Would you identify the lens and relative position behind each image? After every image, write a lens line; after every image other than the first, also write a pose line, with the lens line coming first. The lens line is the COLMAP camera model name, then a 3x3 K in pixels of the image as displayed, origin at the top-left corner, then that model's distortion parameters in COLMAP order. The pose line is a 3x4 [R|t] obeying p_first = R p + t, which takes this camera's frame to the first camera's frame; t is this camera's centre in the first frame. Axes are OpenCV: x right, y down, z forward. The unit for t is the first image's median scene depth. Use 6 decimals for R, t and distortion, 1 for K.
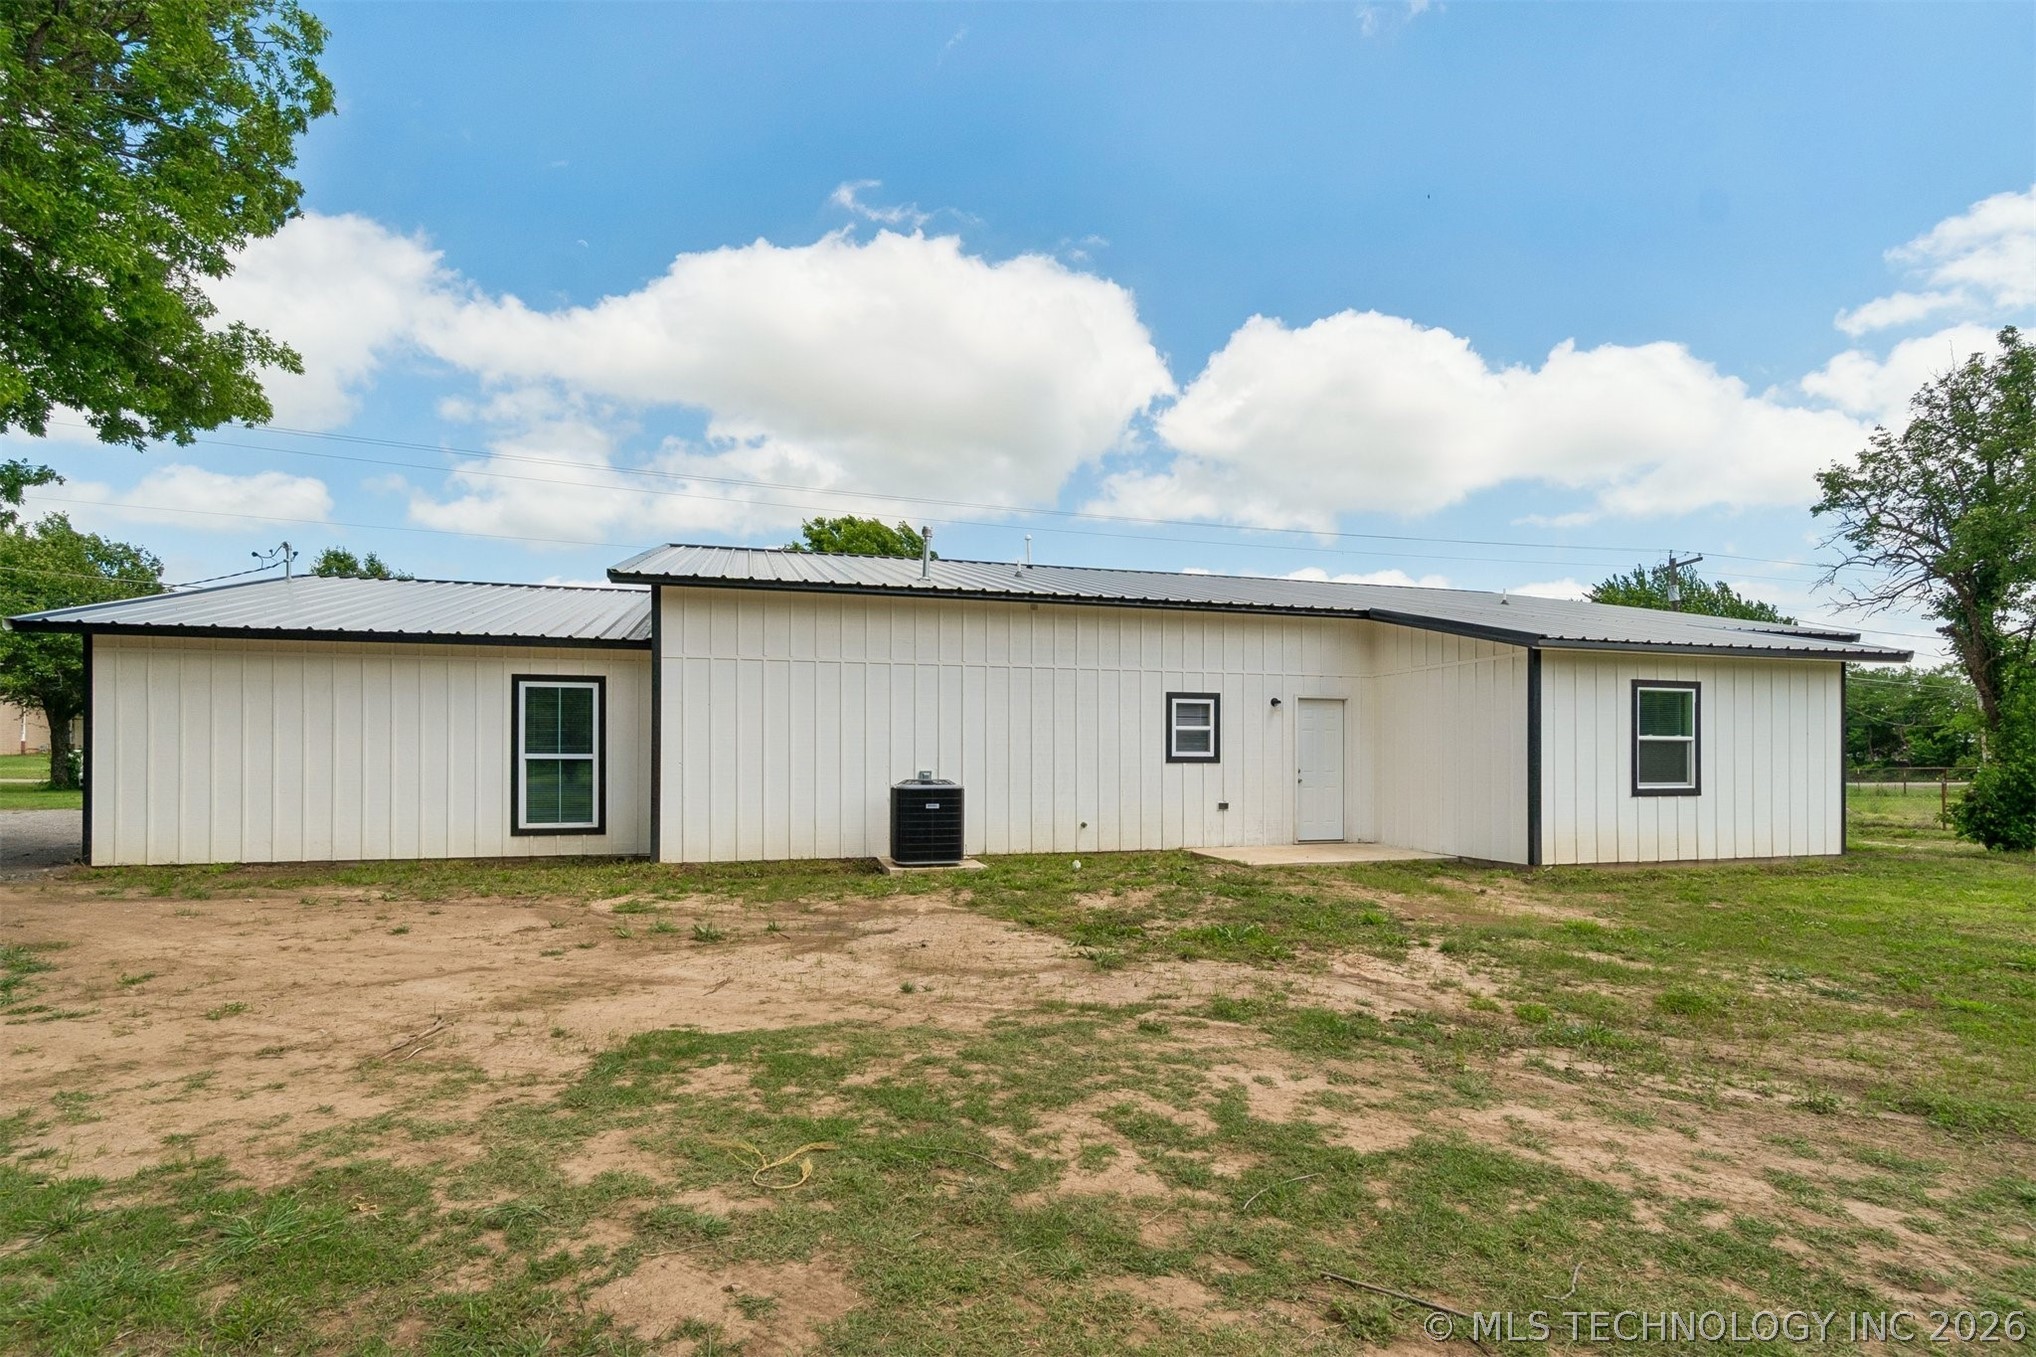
lens RADIAL K [[984.4, 0, 1038.6], [0, 984.4, 763.7], [0, 0, 1]] dist [0.004168, -0.000027]
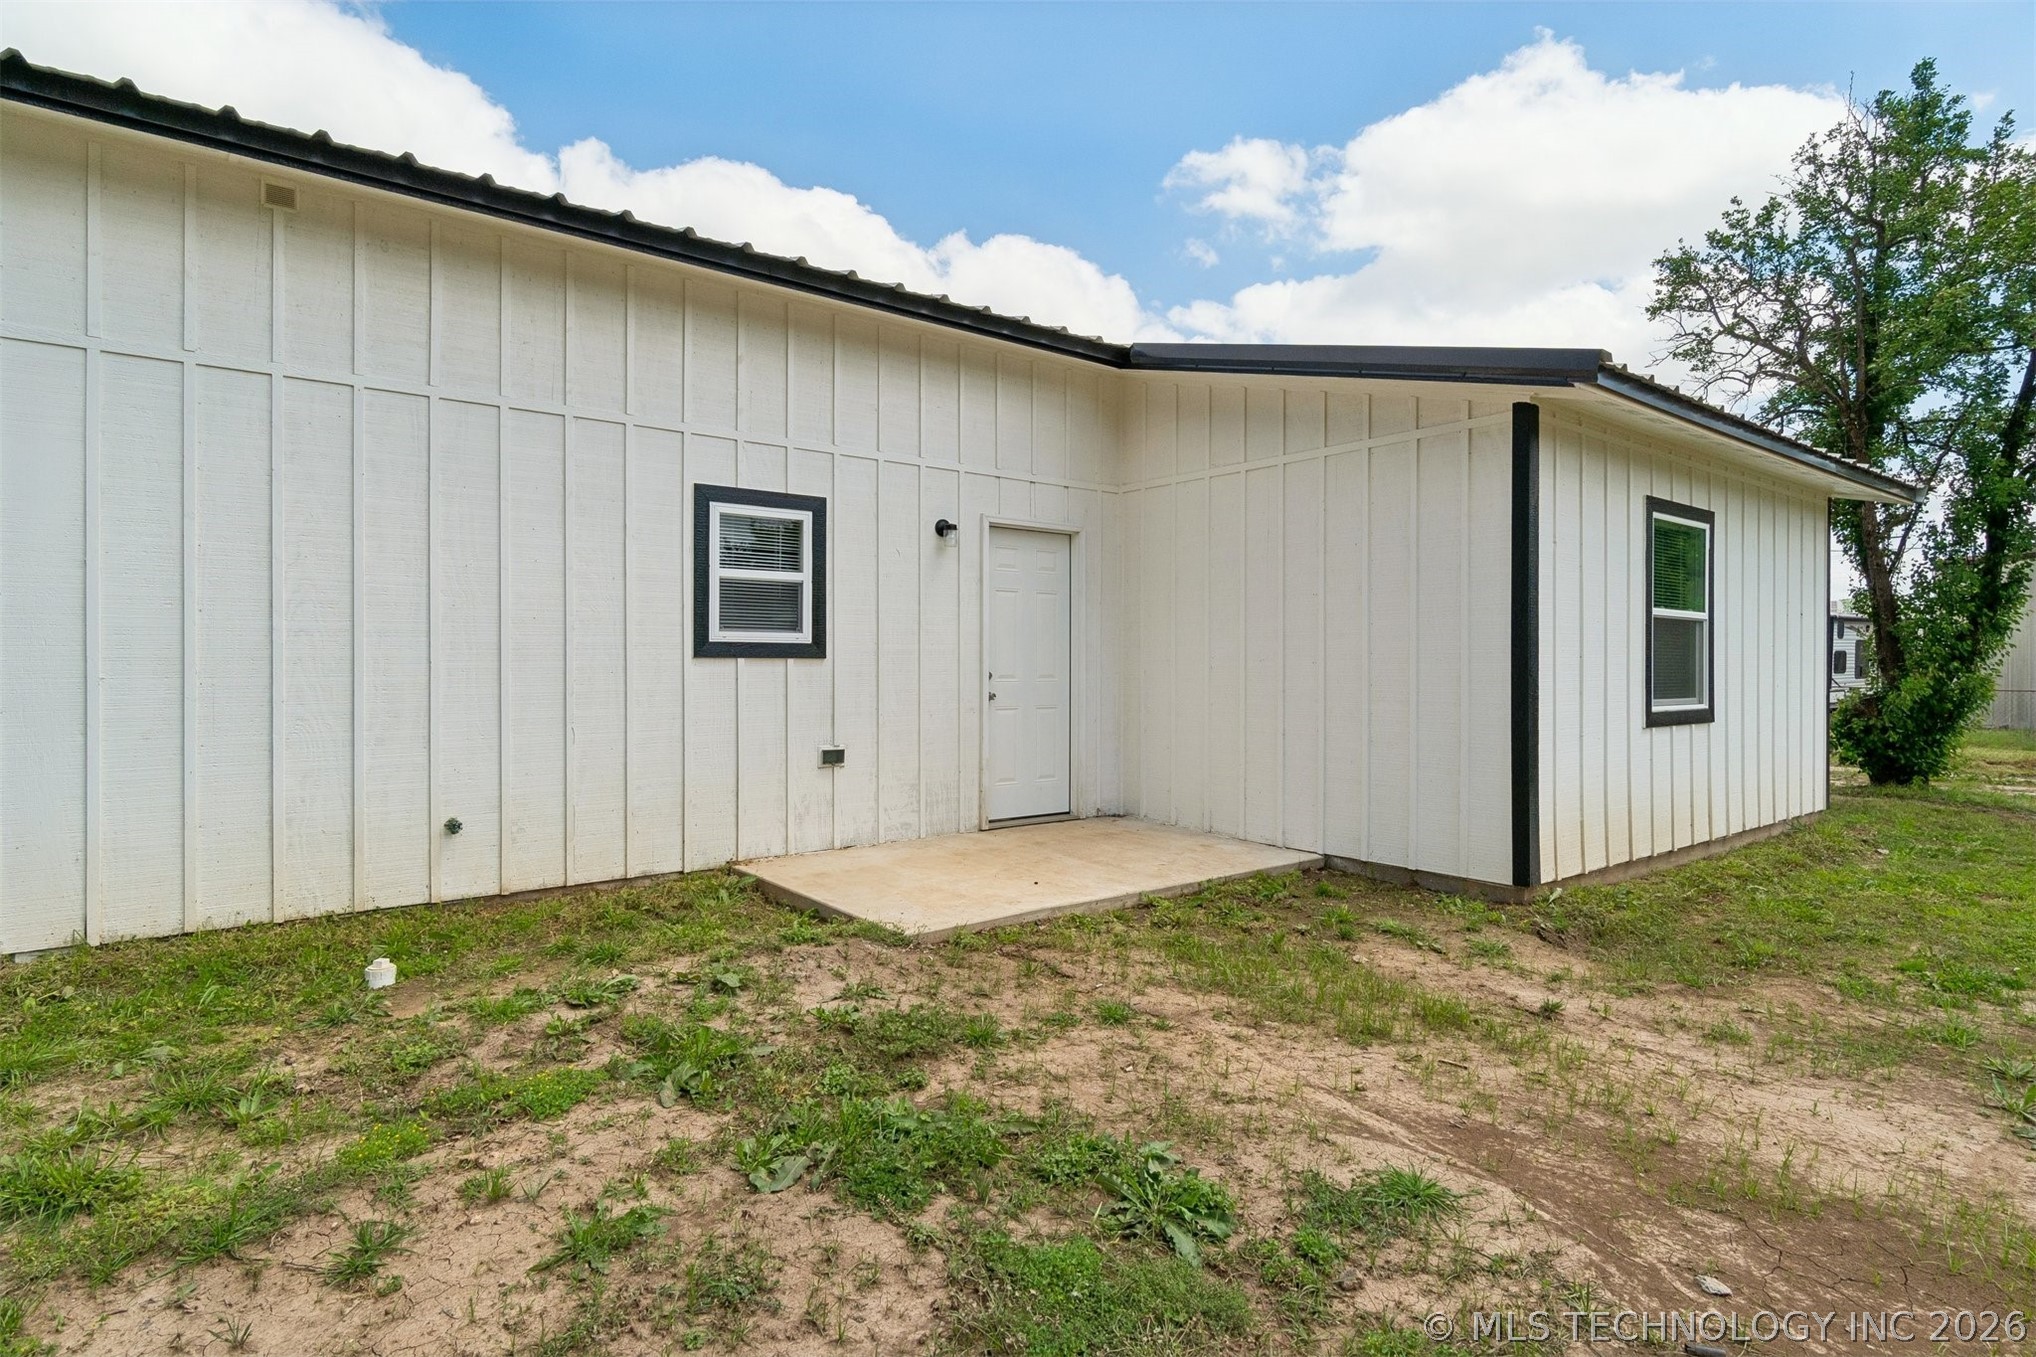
lens RADIAL K [[1036.1, 0, 1022.7], [0, 1036.1, 668.3], [0, 0, 1]] dist [-0.000751, 0.001000]
pose [[0.927489, 0.001453, 0.373849, 0.095488], [-0.003025, 0.999989, 0.003620, 0.001740], [-0.373839, -0.004488, 0.927483, 0.551735]]
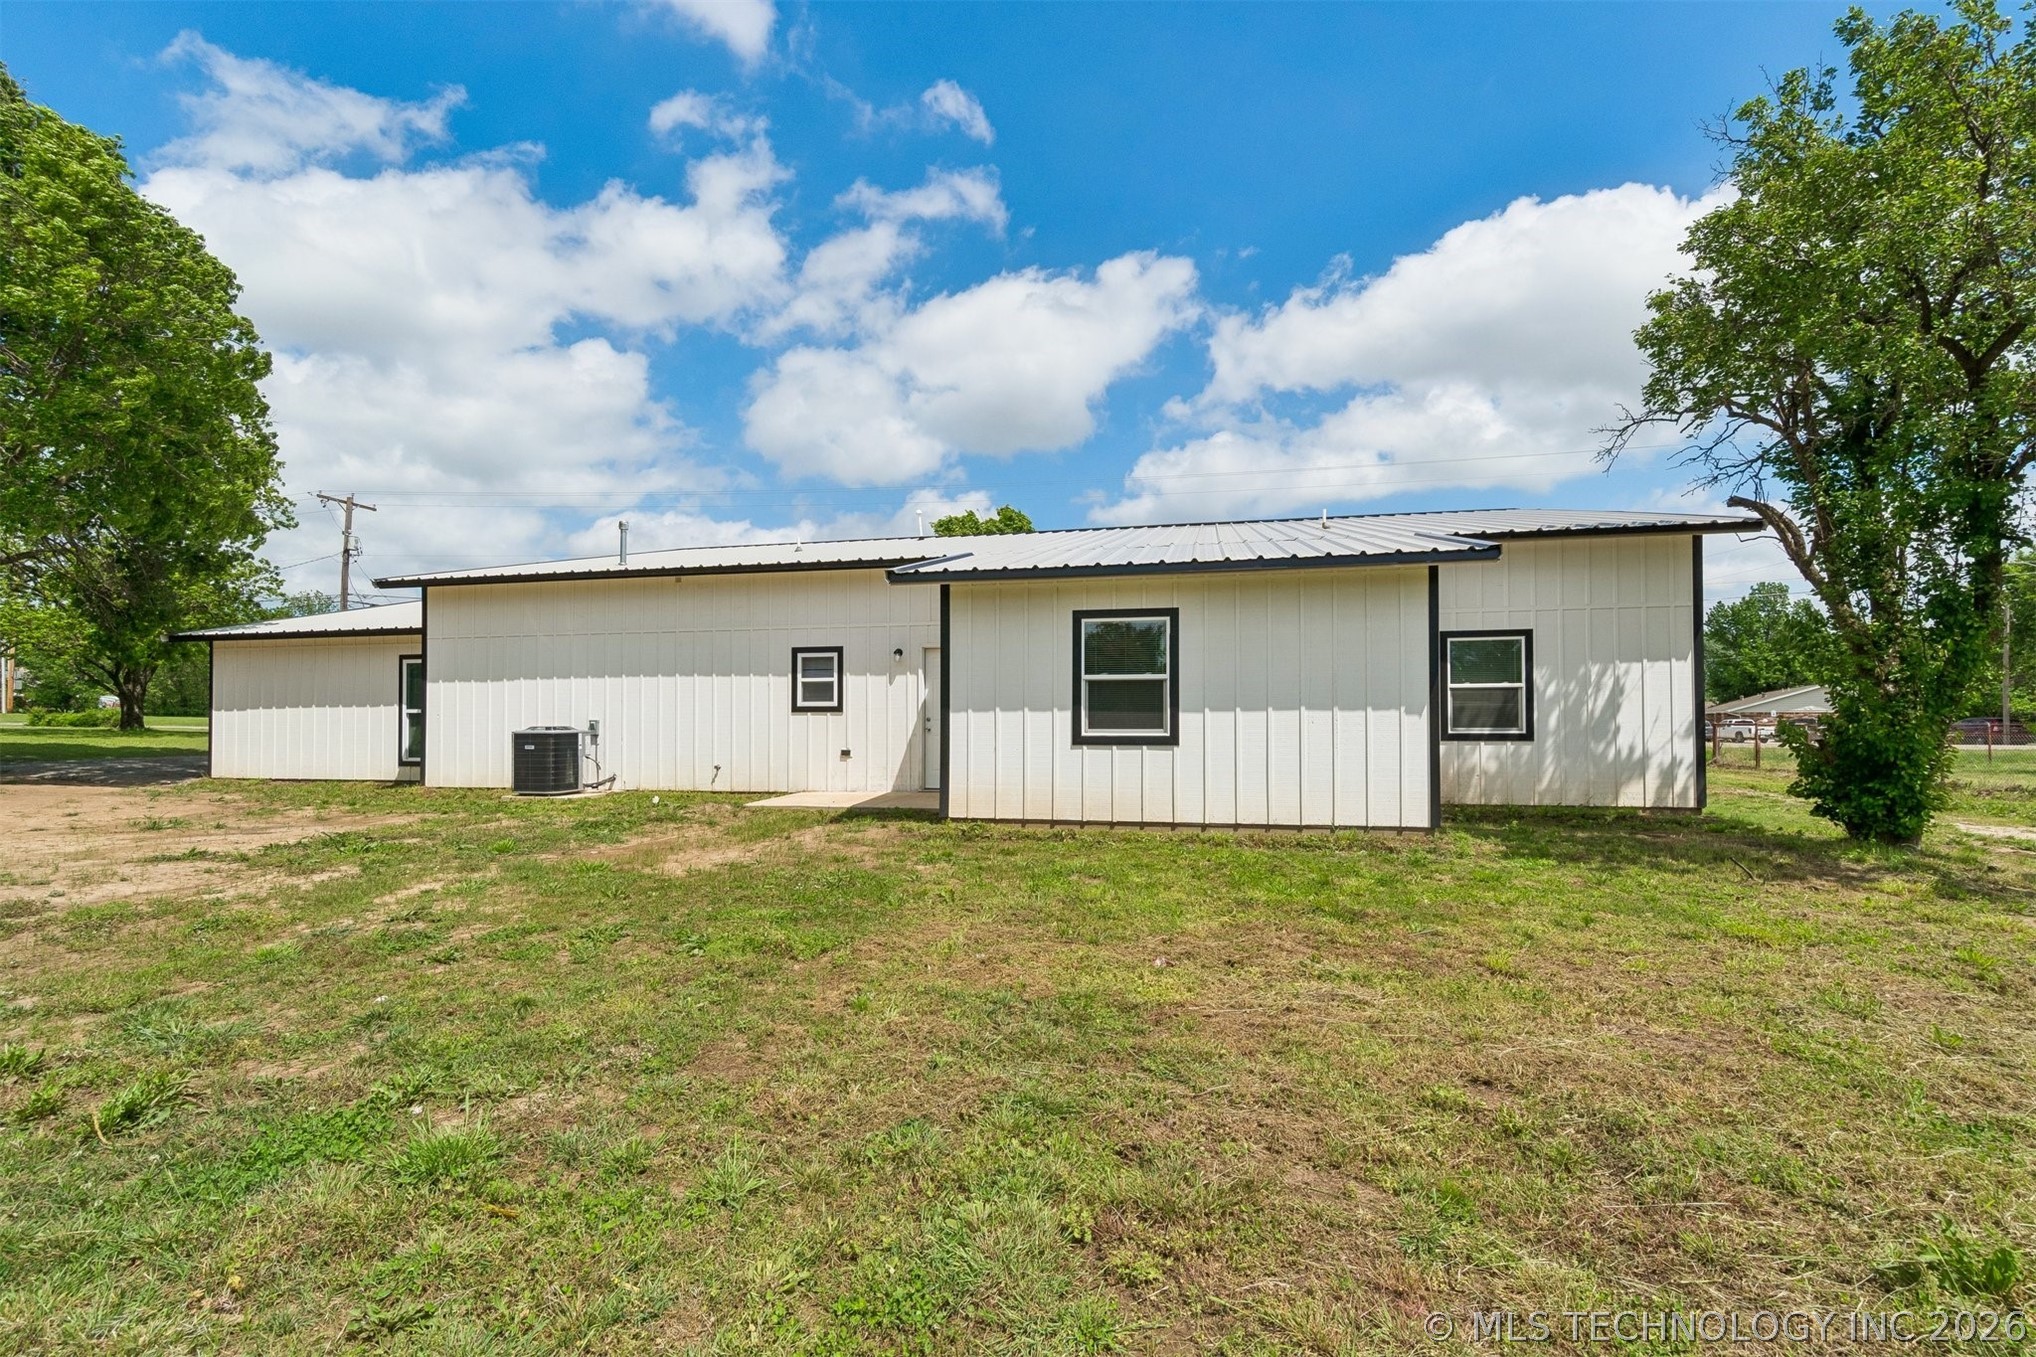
lens RADIAL K [[885.3, 0, 1004.8], [0, 885.3, 723.1], [0, 0, 1]] dist [0.002089, 0.002003]
pose [[0.881153, -0.003006, -0.472821, 0.805800], [0.003423, 0.999994, 0.000021, 0.011824], [0.472818, -0.001637, 0.881158, 0.247683]]
